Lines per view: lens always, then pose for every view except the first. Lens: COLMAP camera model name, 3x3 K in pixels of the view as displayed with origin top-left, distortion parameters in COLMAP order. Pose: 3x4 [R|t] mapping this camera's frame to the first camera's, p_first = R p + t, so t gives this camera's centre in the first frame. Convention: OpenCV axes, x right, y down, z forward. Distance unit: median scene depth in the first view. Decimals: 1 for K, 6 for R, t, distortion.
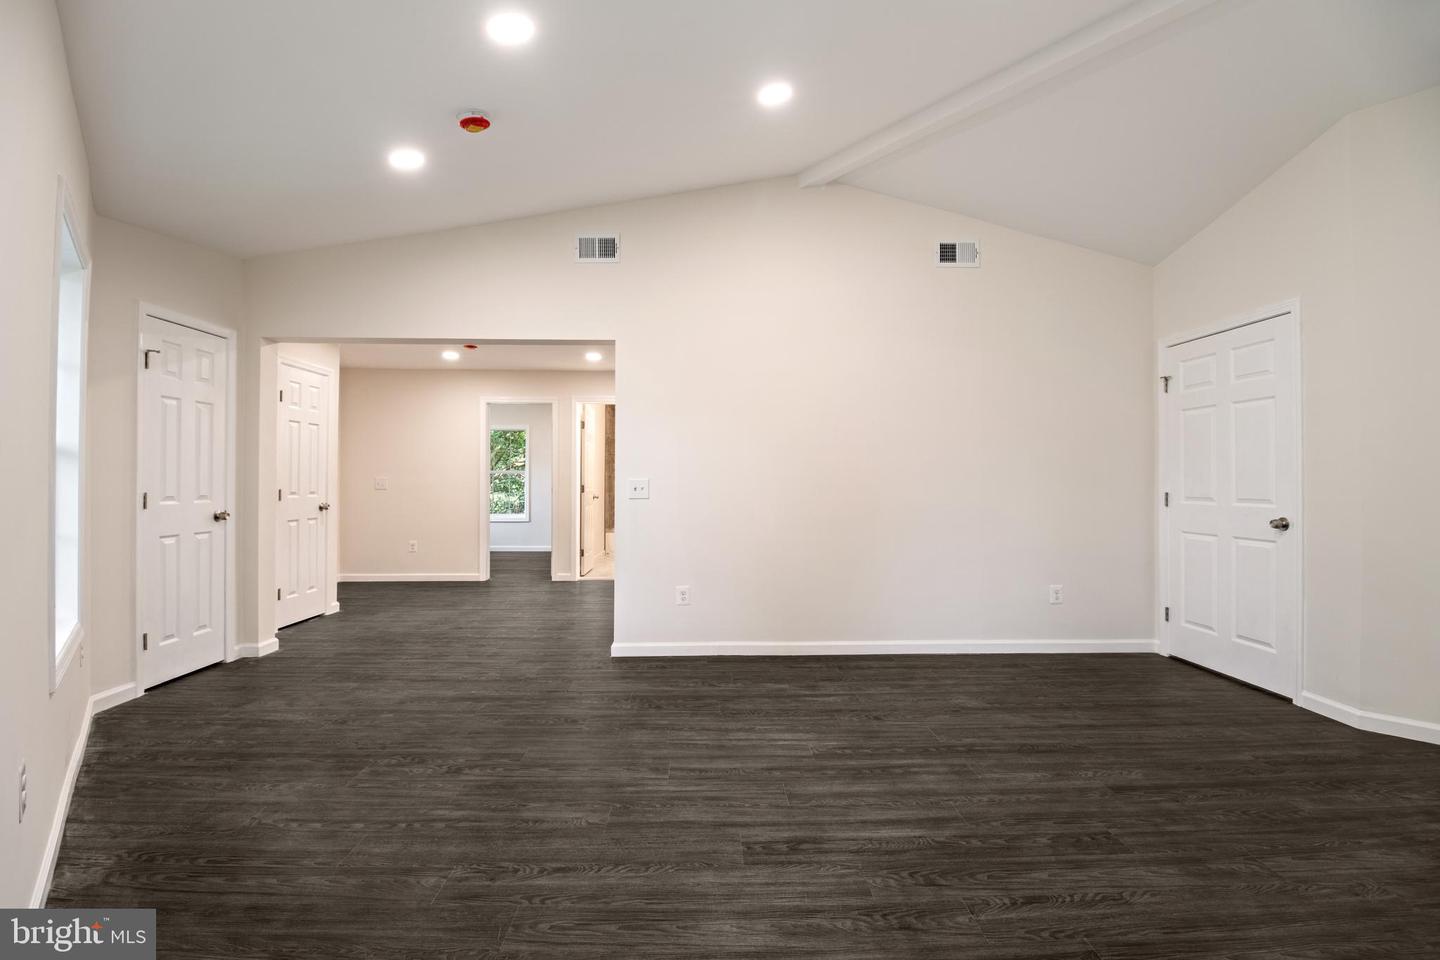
lens RADIAL K [[639.6, 0, 700.0], [0, 639.6, 483.8], [0, 0, 1]] dist [0.002862, -0.010683]
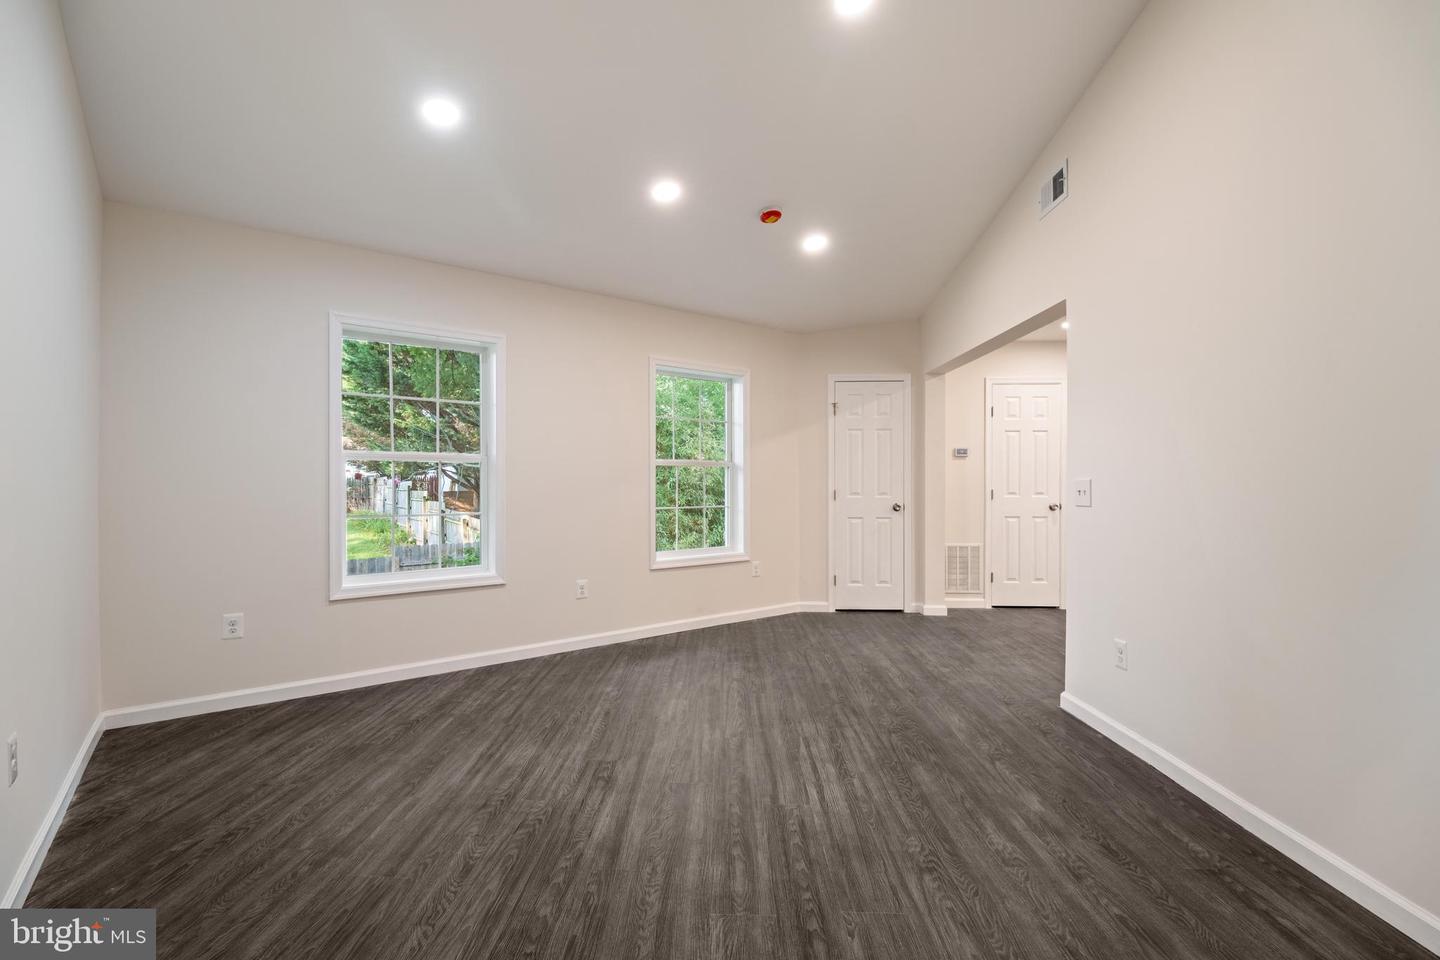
lens RADIAL K [[639.6, 0, 700.0], [0, 639.6, 483.8], [0, 0, 1]] dist [0.002862, -0.010683]
pose [[-0.042822, -0.000932, -0.999082, 1.020838], [-0.006381, 0.999979, -0.000660, 0.003835], [0.999062, 0.006347, -0.042827, 0.927628]]
